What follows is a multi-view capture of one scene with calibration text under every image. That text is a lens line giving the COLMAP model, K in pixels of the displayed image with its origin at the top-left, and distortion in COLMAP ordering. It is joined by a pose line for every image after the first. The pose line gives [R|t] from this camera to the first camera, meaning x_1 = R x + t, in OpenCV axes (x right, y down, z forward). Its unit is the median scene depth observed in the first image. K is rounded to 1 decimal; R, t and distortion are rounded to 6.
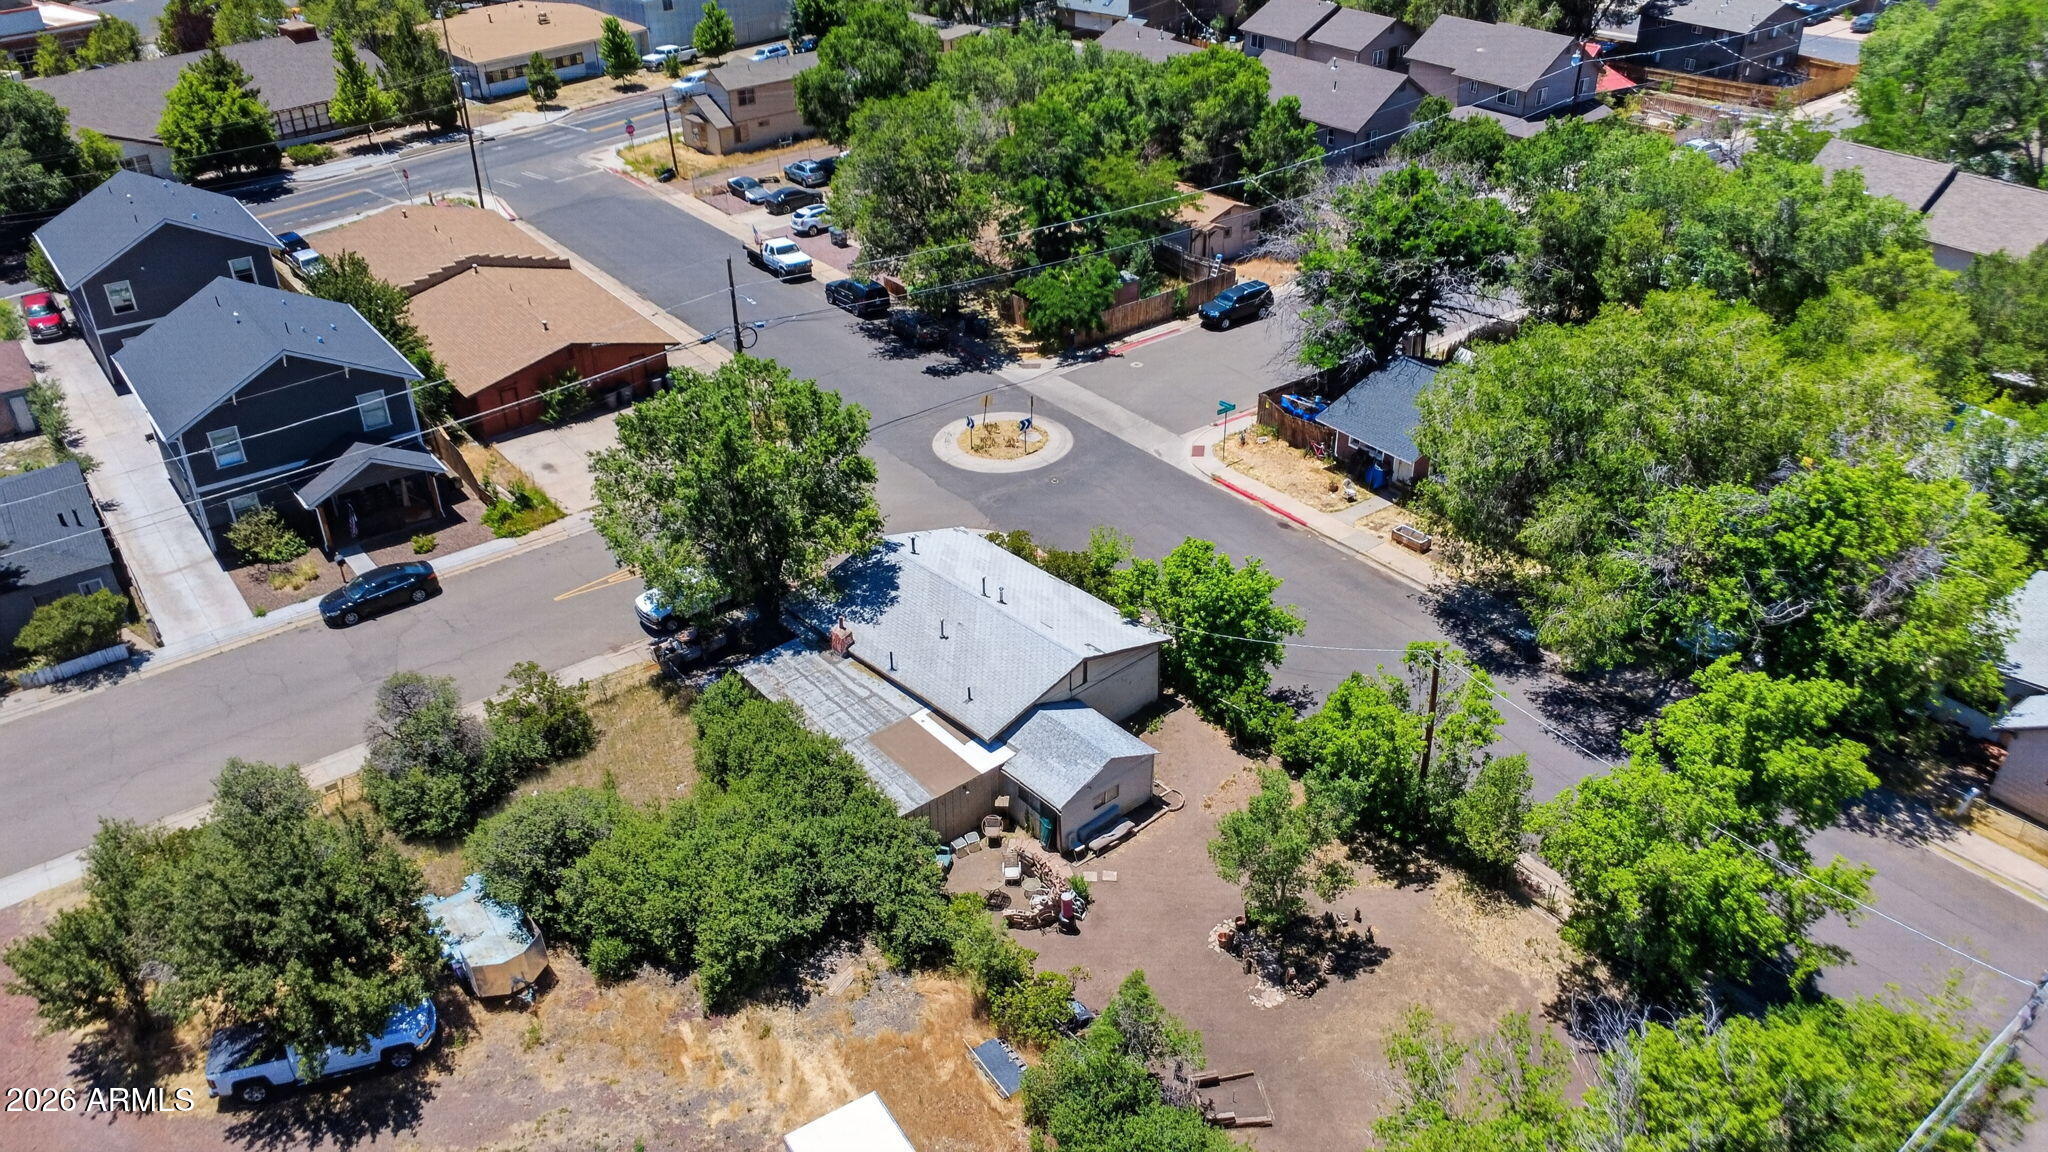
lens RADIAL K [[1551.2, 0, 1031.7], [0, 1551.2, 562.2], [0, 0, 1]] dist [0.007816, -0.005225]
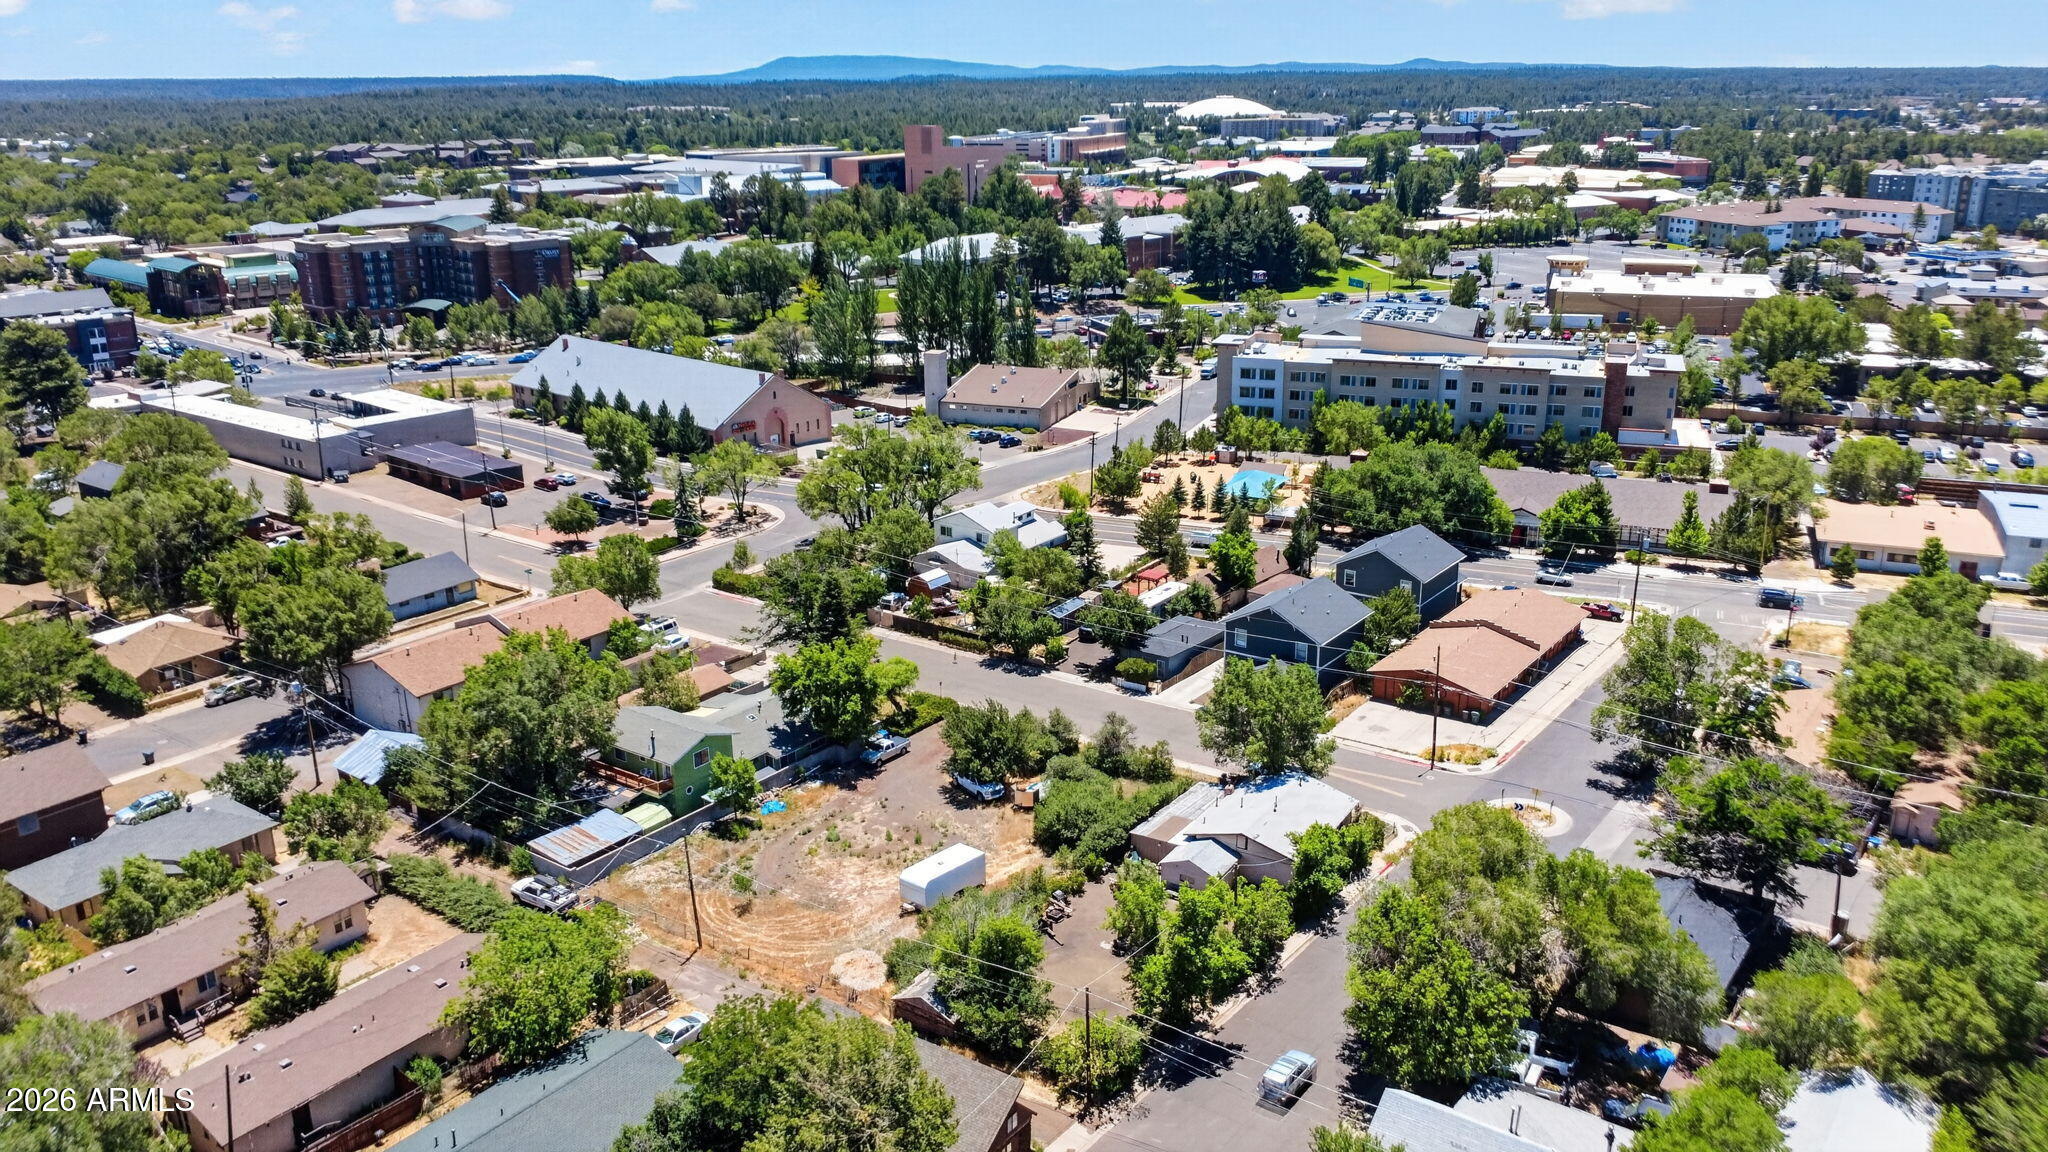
lens RADIAL K [[1551.2, 0, 1021.2], [0, 1551.2, 578.2], [0, 0, 1]] dist [0.007816, -0.005225]
pose [[0.292448, 0.295541, -0.909467, 1.310846], [-0.482366, 0.866779, 0.126559, -0.266556], [0.825710, 0.401684, 0.396047, -0.133559]]
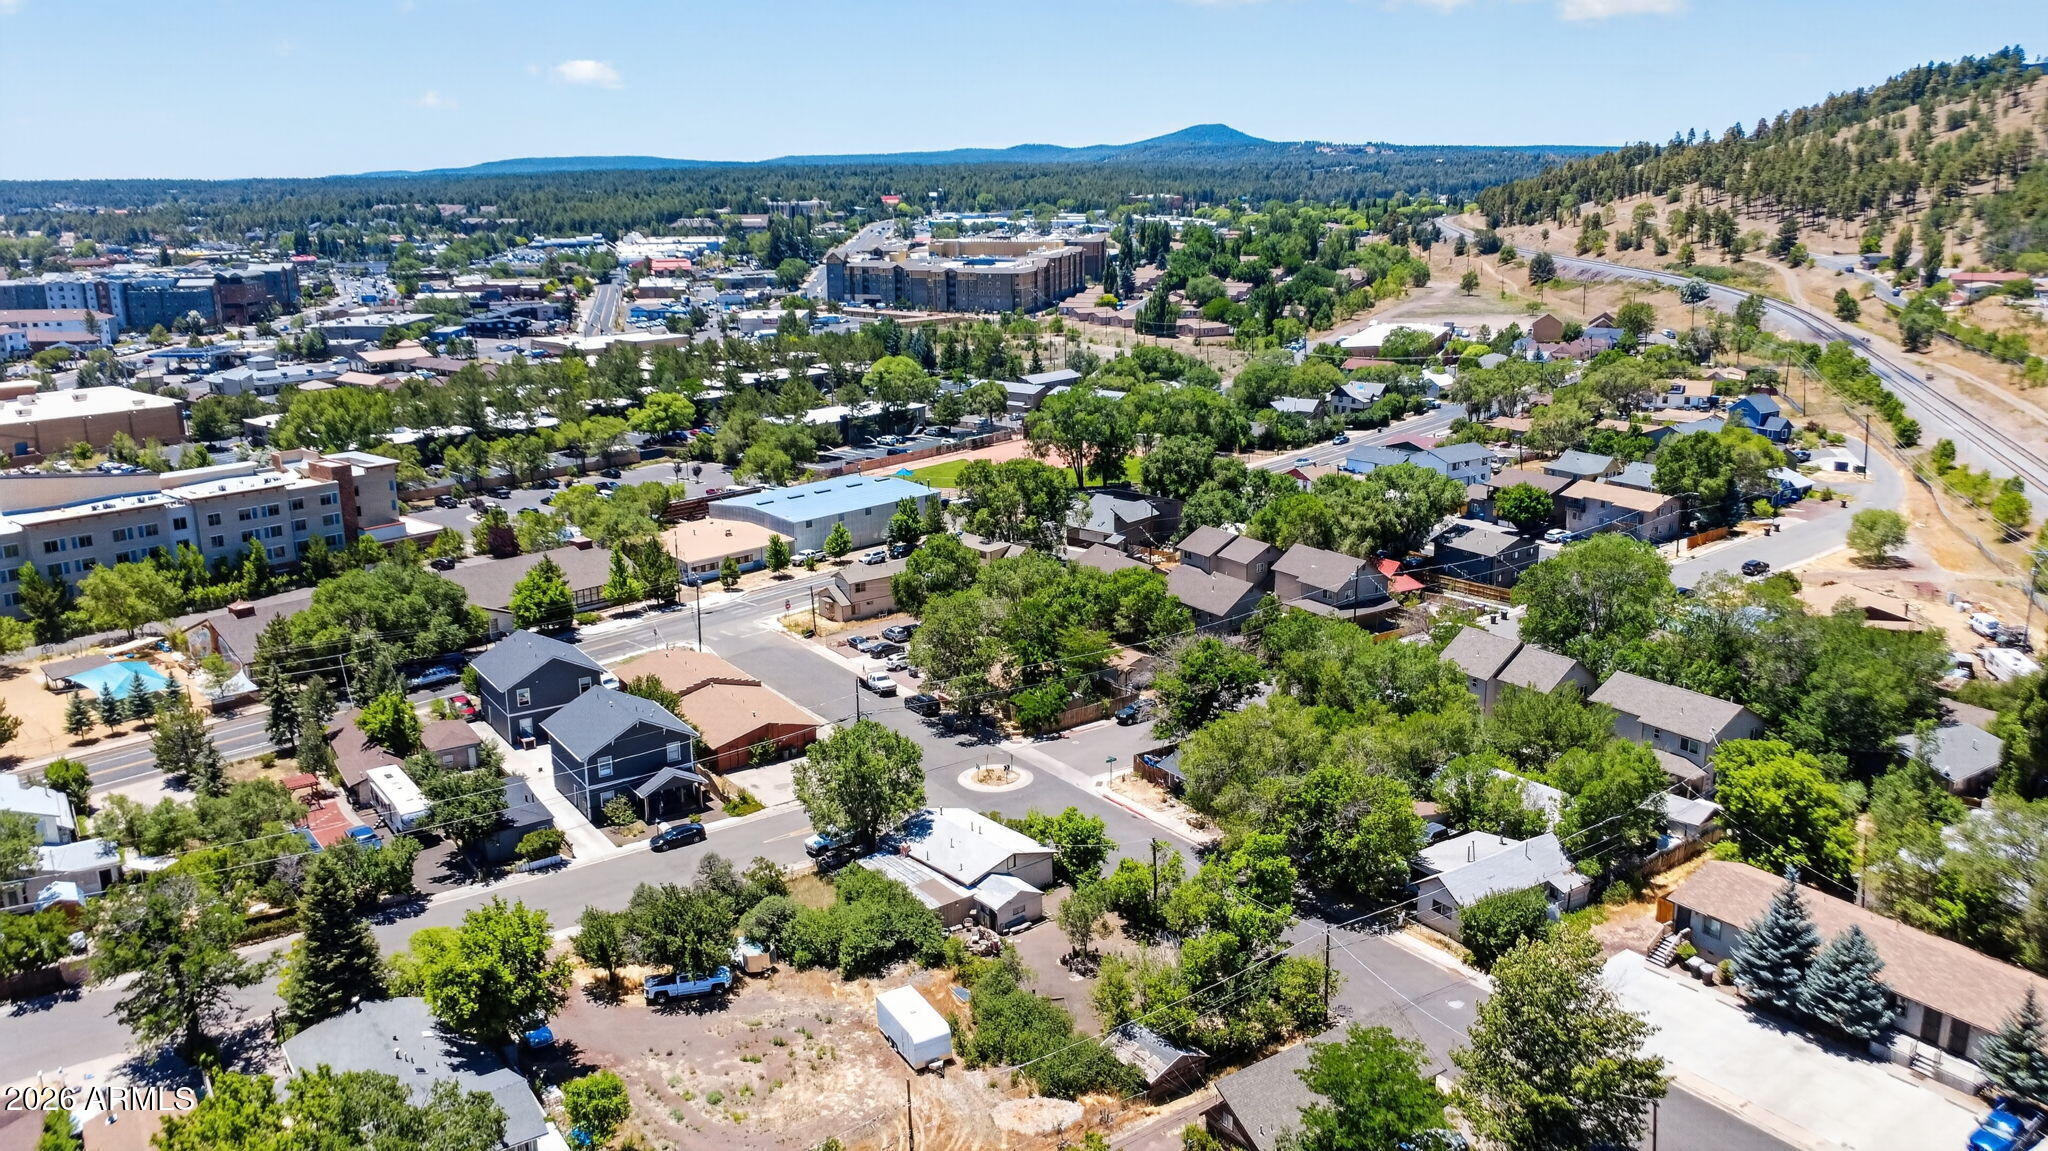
lens RADIAL K [[1551.2, 0, 1033.6], [0, 1551.2, 571.3], [0, 0, 1]] dist [0.007816, -0.005225]
pose [[0.998868, 0.012374, -0.045937, 0.123648], [-0.024653, 0.960449, -0.277362, 0.225222], [0.040688, 0.278180, 0.959667, -0.965233]]
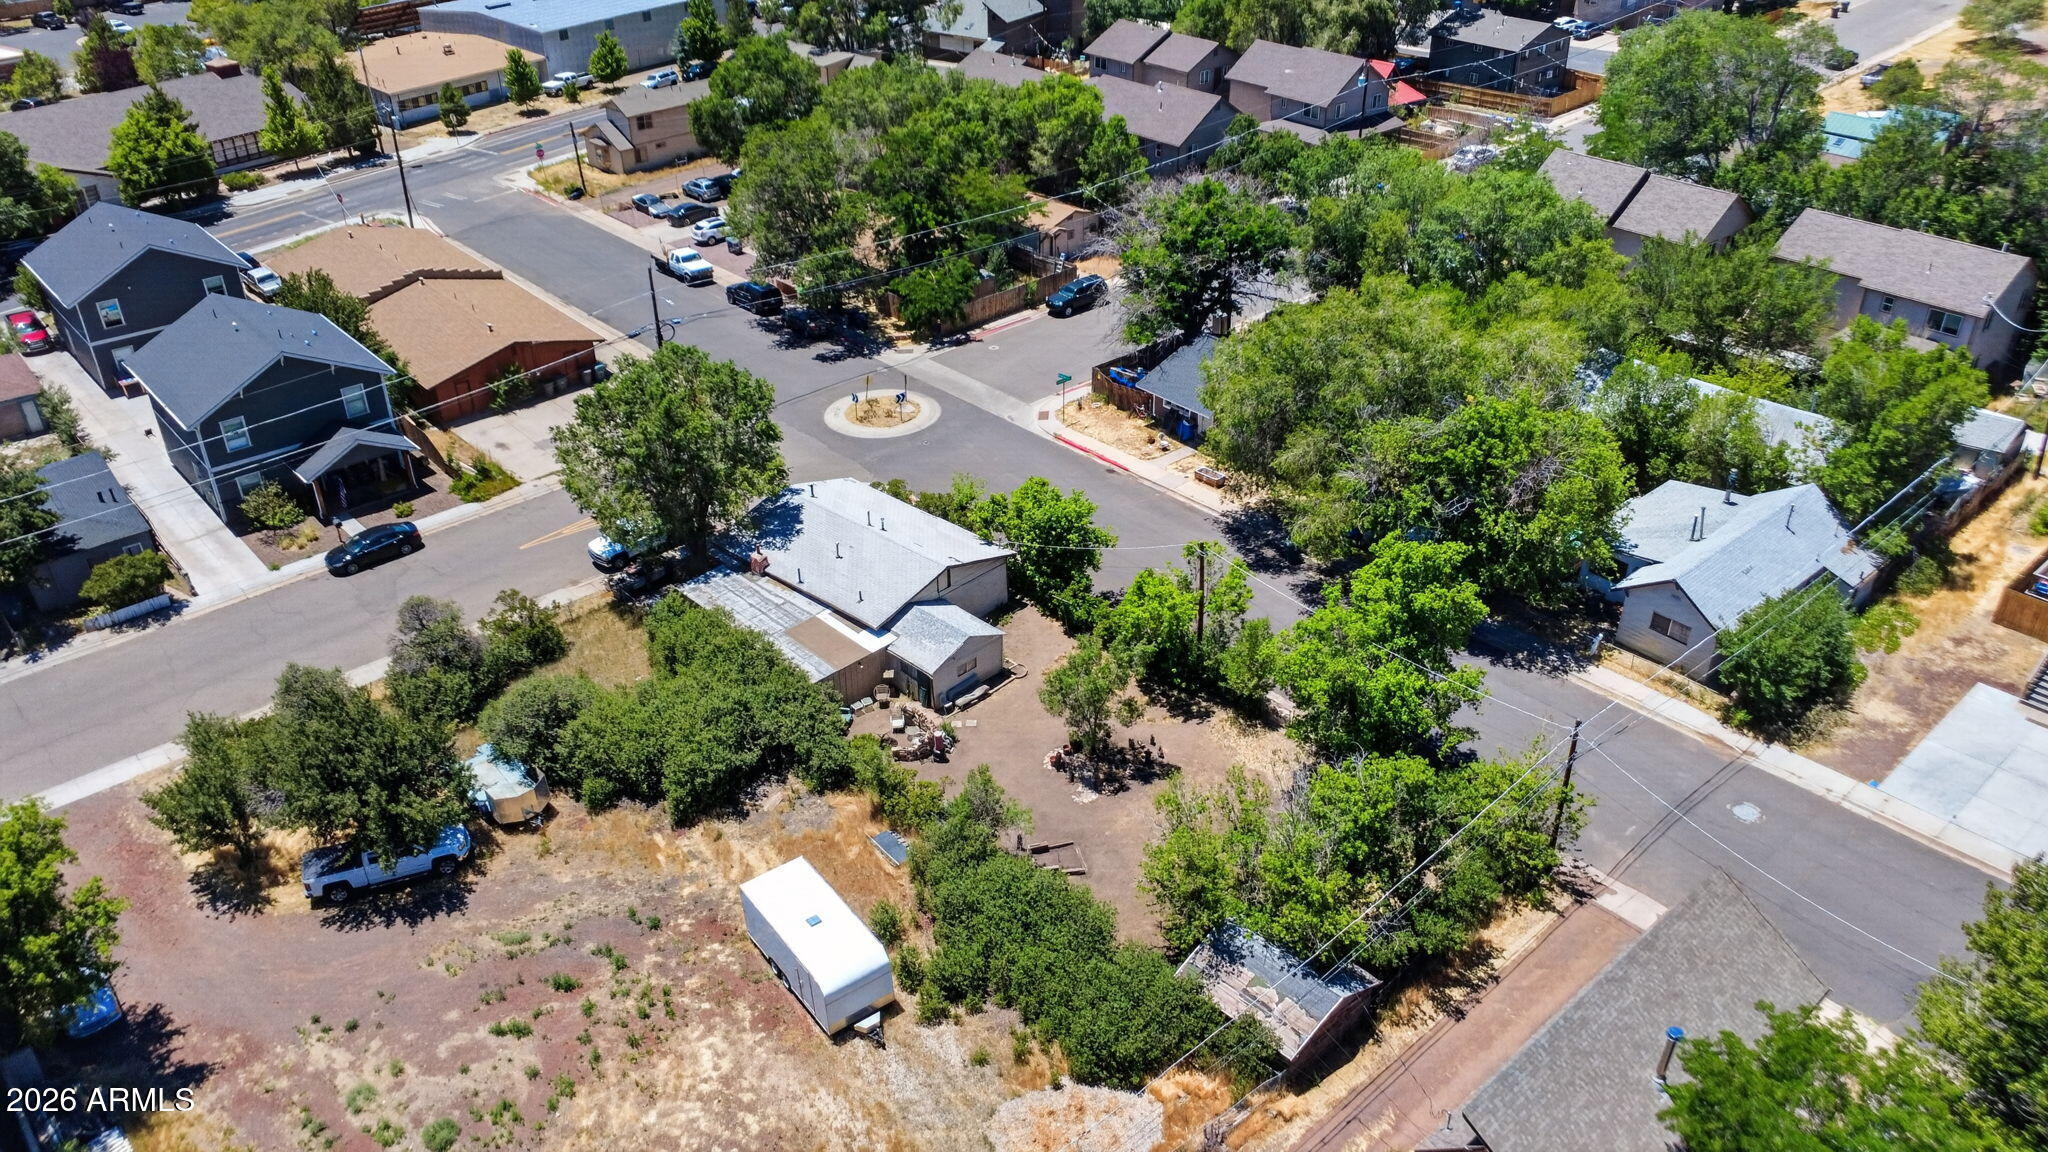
lens RADIAL K [[1551.2, 0, 1030.8], [0, 1551.2, 571.1], [0, 0, 1]] dist [0.007816, -0.005225]
pose [[0.997106, -0.036631, 0.066617, 0.012724], [0.036214, 0.999316, 0.007455, 0.045449], [-0.066844, -0.005021, 0.997751, -0.242530]]
